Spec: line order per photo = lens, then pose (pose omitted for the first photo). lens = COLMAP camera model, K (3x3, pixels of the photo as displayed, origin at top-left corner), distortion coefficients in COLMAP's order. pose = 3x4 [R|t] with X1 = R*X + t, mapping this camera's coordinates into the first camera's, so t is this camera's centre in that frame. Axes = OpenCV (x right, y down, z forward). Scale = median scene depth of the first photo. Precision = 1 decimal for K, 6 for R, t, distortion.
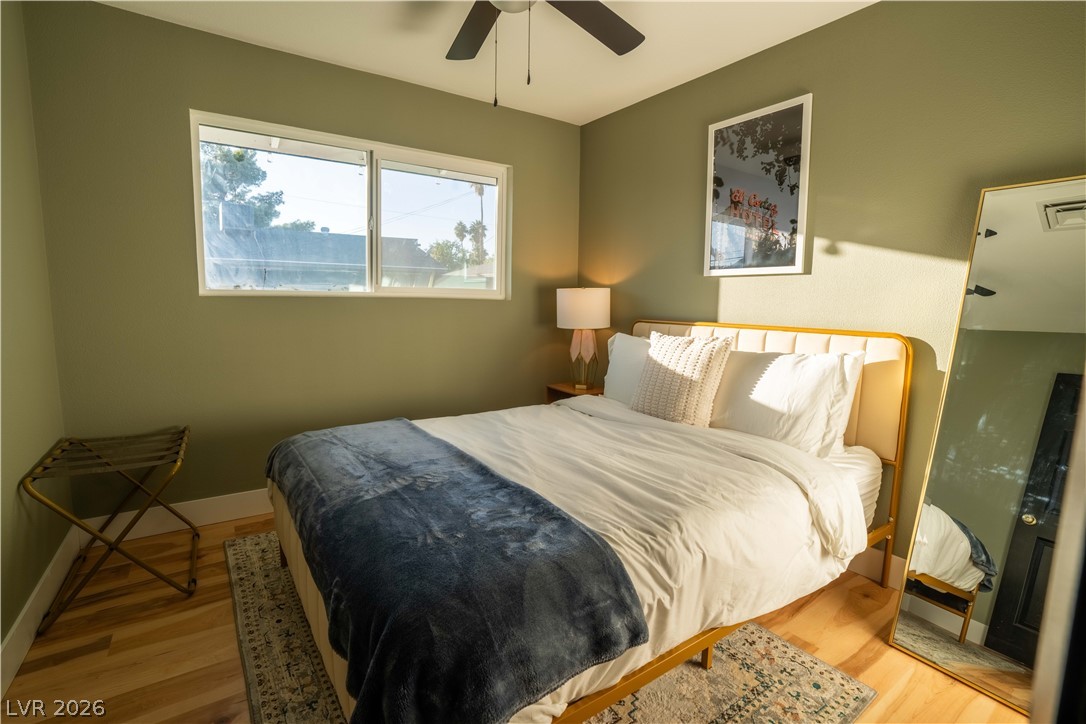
lens RADIAL K [[497.9, 0, 543.0], [0, 497.9, 362.0], [0, 0, 1]] dist [-0.054196, 0.021181]
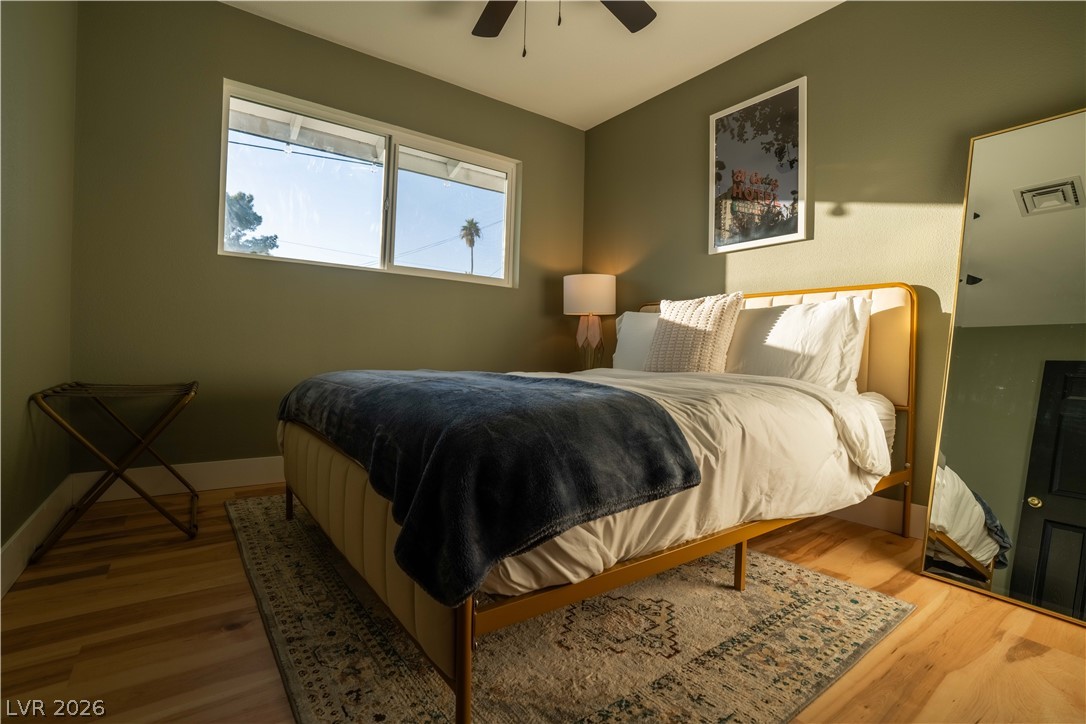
lens RADIAL K [[497.9, 0, 543.0], [0, 497.9, 362.0], [0, 0, 1]] dist [-0.054196, 0.021181]
pose [[0.999600, 0.009780, 0.026545, -0.067957], [-0.006917, 0.994355, -0.105879, 0.230355], [-0.027431, 0.105653, 0.994025, 0.000081]]
